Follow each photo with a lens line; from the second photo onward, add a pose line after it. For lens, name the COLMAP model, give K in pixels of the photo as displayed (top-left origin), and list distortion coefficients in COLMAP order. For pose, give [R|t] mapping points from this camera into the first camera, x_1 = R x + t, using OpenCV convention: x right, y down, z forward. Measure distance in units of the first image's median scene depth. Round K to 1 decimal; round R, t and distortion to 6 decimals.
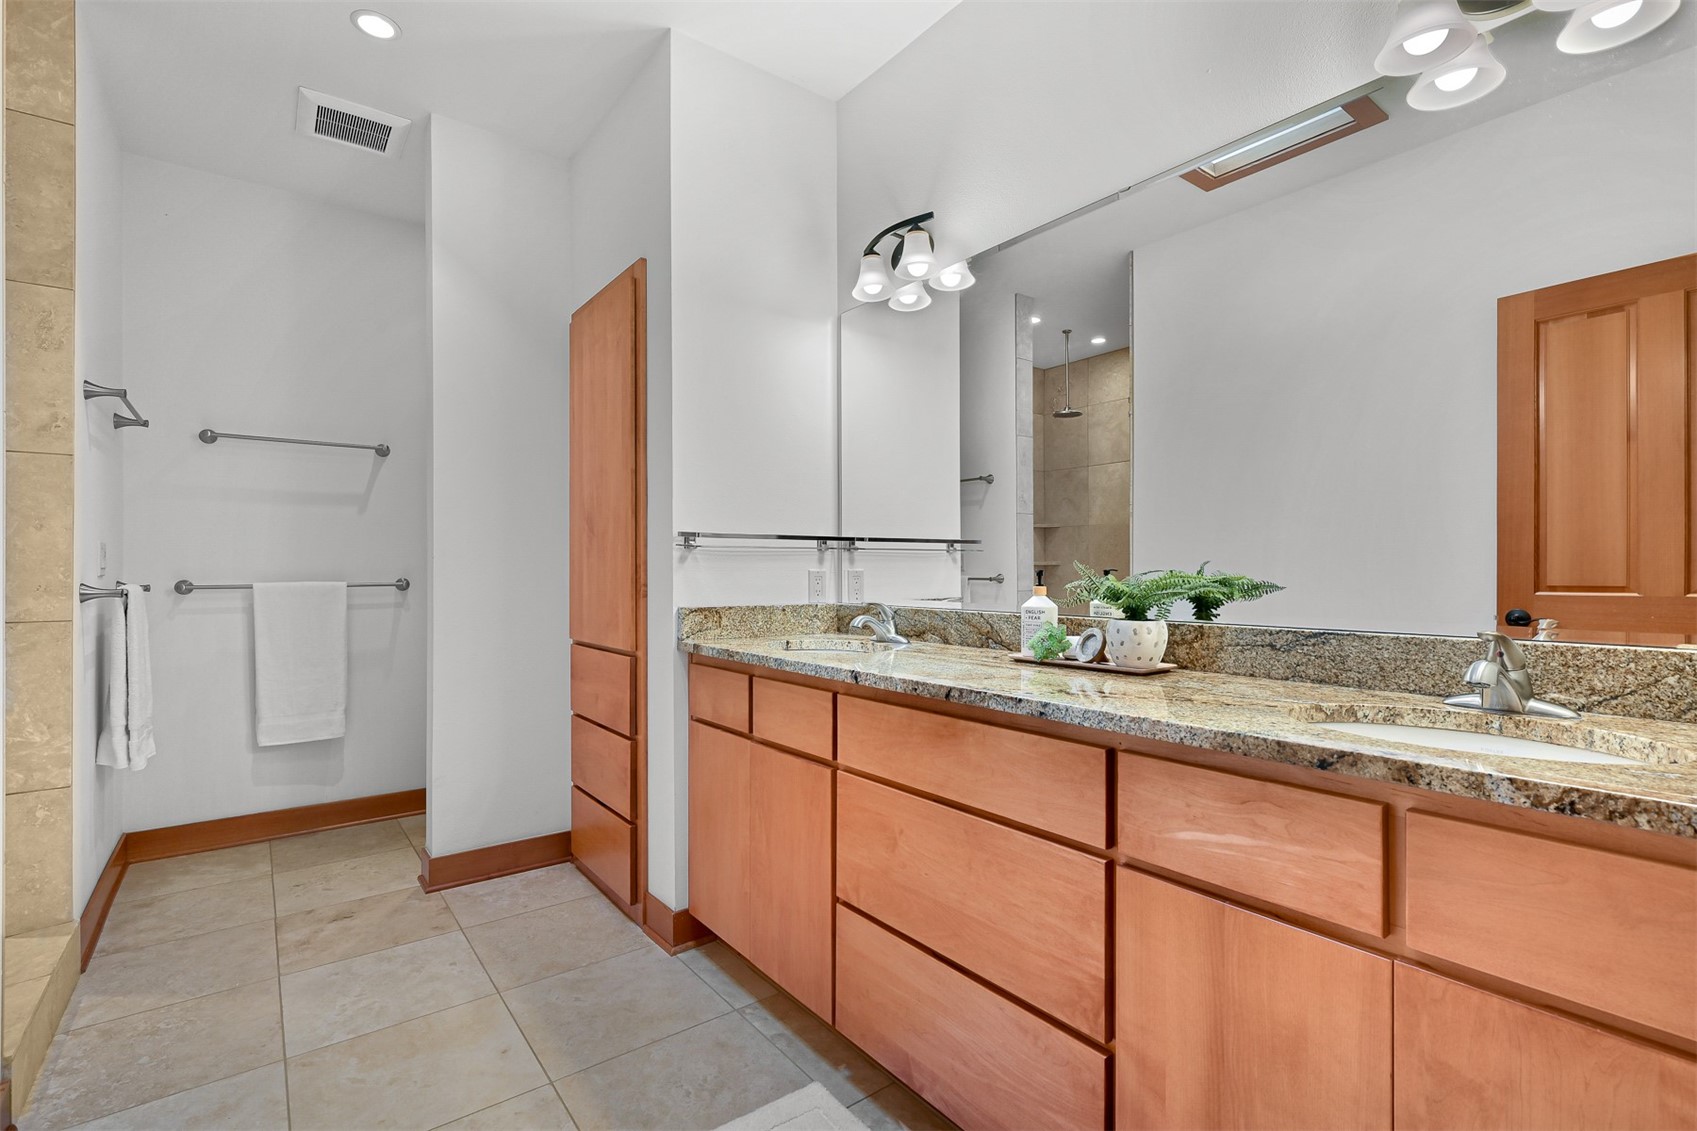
lens RADIAL K [[770.5, 0, 843.7], [0, 770.5, 568.6], [0, 0, 1]] dist [0.006777, -0.001392]
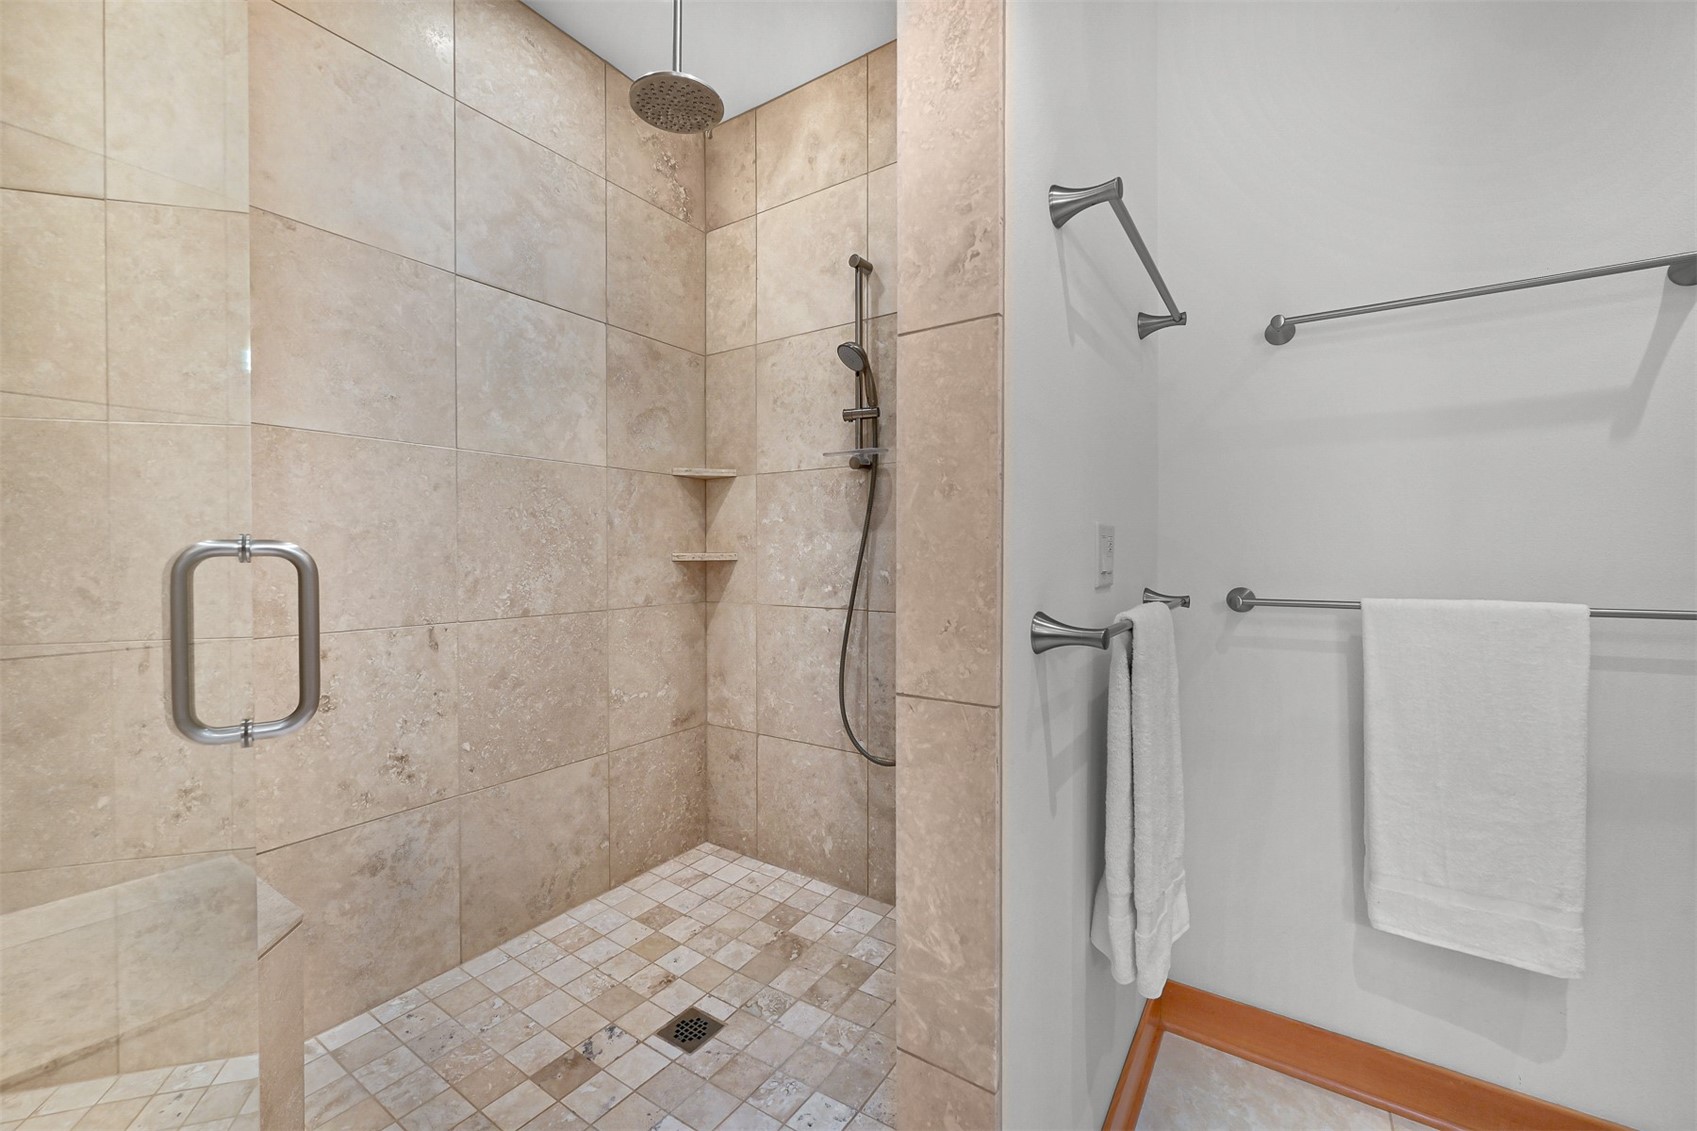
lens RADIAL K [[676.9, 0, 842.9], [0, 676.9, 555.2], [0, 0, 1]] dist [0.007177, 0.000467]
pose [[0.317574, 0.007680, -0.948202, -0.469090], [-0.000077, 0.999967, 0.008074, -0.013213], [0.948233, -0.002491, 0.317565, 0.560263]]
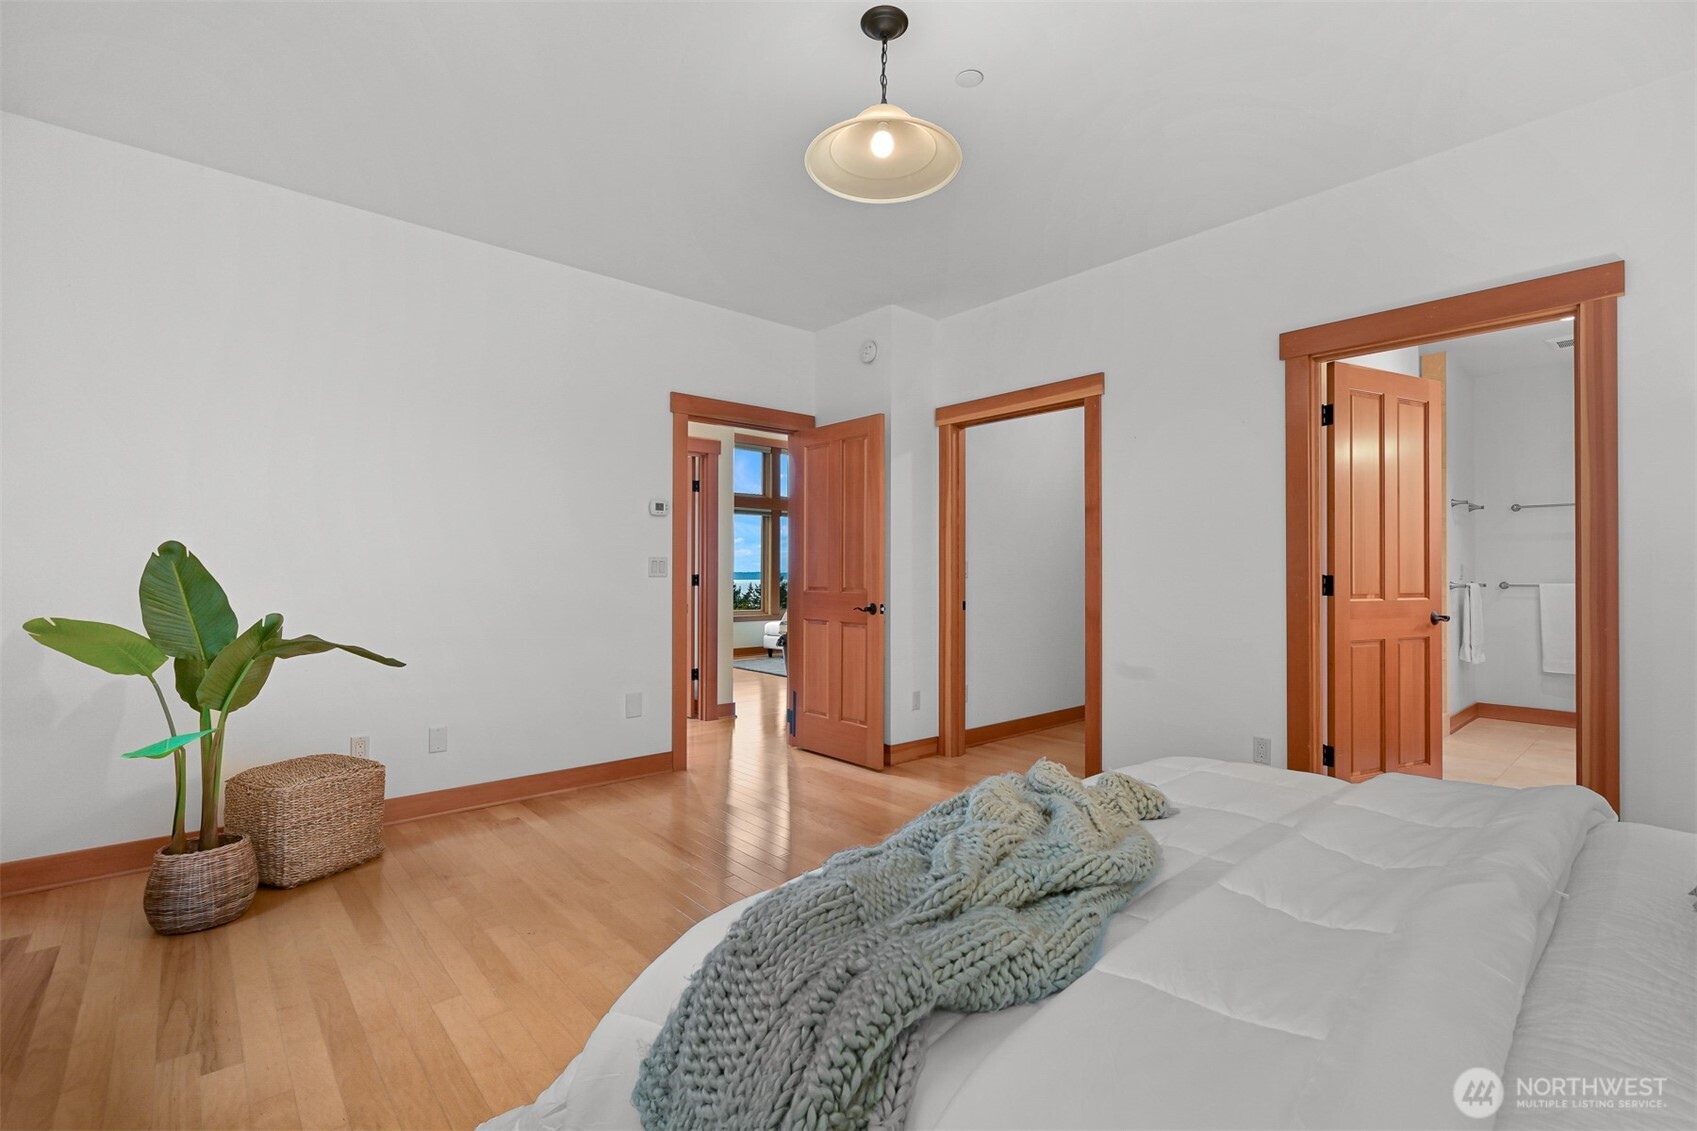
lens RADIAL K [[770.5, 0, 853.0], [0, 770.5, 568.0], [0, 0, 1]] dist [0.006777, -0.001392]
pose [[0.085315, -0.010788, -0.996296, 0.986425], [-0.001199, 0.999940, -0.010930, 0.002917], [0.996353, 0.002127, 0.085297, -0.835734]]
